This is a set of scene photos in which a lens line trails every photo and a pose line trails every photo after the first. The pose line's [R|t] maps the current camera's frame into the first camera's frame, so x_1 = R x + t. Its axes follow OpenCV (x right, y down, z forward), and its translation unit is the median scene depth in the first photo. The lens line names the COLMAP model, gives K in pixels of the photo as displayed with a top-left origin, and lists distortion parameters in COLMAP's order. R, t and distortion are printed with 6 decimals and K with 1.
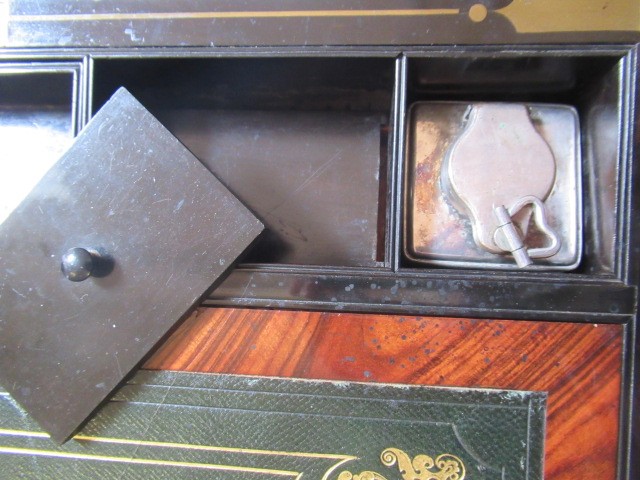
lens RADIAL K [[495.7, 0, 320.0], [0, 495.7, 240.0], [0, 0, 1]] dist [-0.007848, -0.003290]
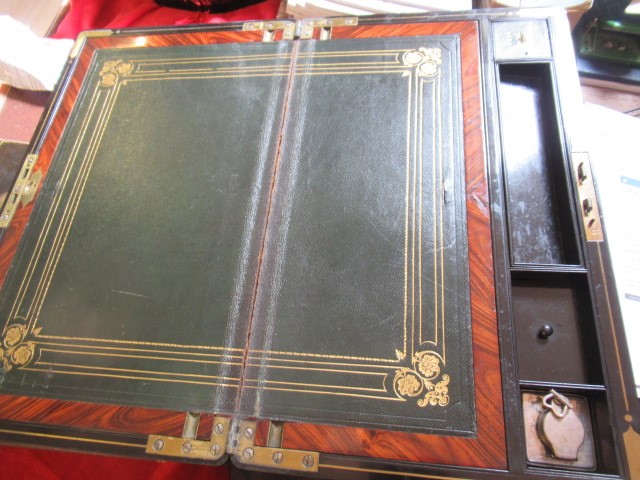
lens RADIAL K [[495.7, 0, 320.0], [0, 495.7, 240.0], [0, 0, 1]] dist [-0.007848, -0.003290]
pose [[-0.052300, 0.926781, -0.371943, 0.492410], [-0.989399, 0.002440, 0.145203, 0.734954], [0.135479, 0.375594, 0.916829, -1.871883]]
